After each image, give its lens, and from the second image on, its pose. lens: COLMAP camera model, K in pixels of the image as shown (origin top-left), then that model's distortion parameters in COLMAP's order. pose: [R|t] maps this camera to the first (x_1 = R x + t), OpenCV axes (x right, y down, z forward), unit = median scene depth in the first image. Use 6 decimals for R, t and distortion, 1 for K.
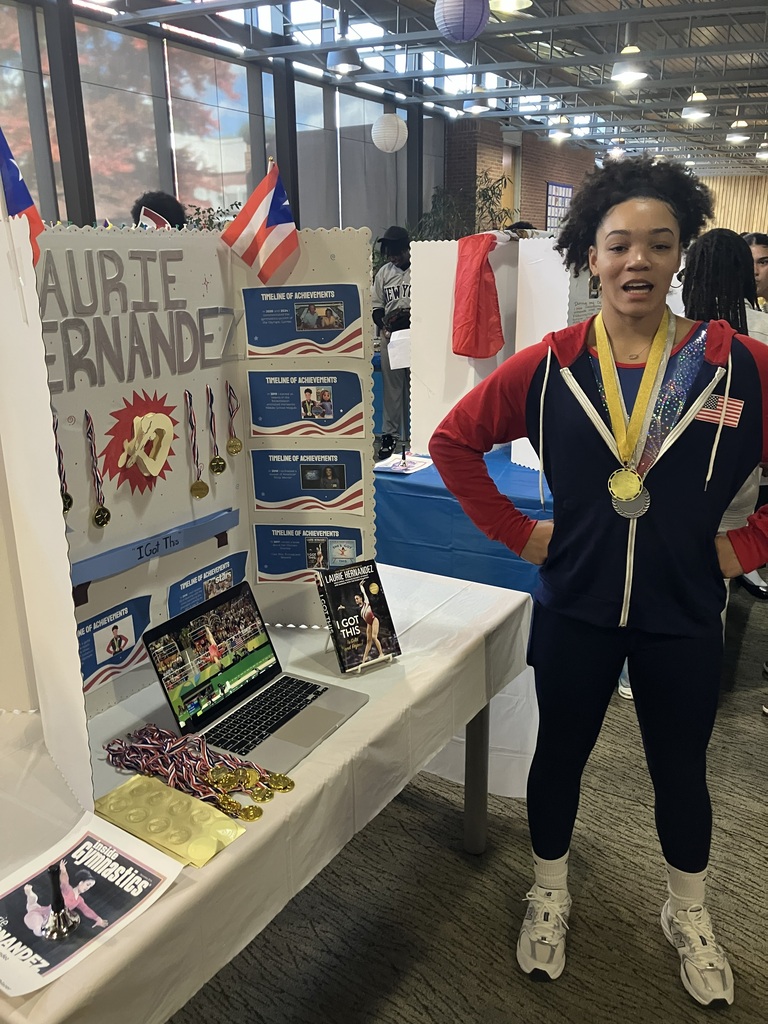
lens RADIAL K [[841.7, 0, 384.0], [0, 841.7, 512.0], [0, 0, 1]] dist [-0.007153, -0.007367]
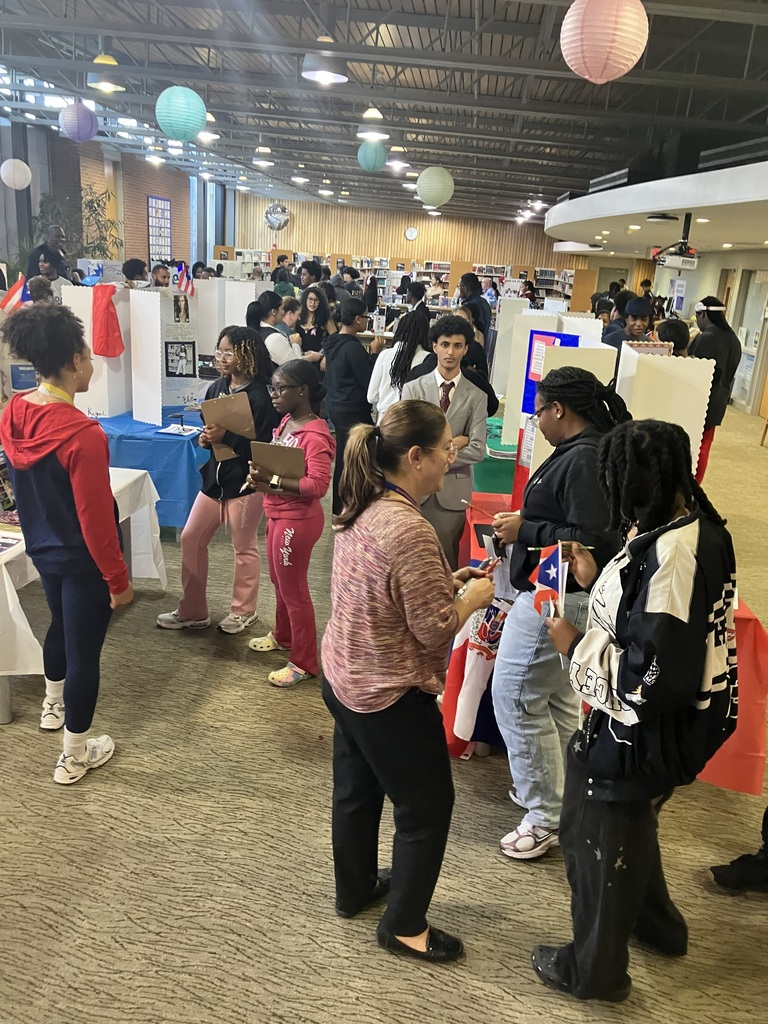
lens RADIAL K [[841.7, 0, 384.0], [0, 841.7, 512.0], [0, 0, 1]] dist [-0.007153, -0.007367]
pose [[0.901804, -0.057856, 0.428255, -0.029759], [0.054664, 0.998309, 0.019760, 0.028223], [-0.428674, 0.005590, 0.903442, -0.173164]]
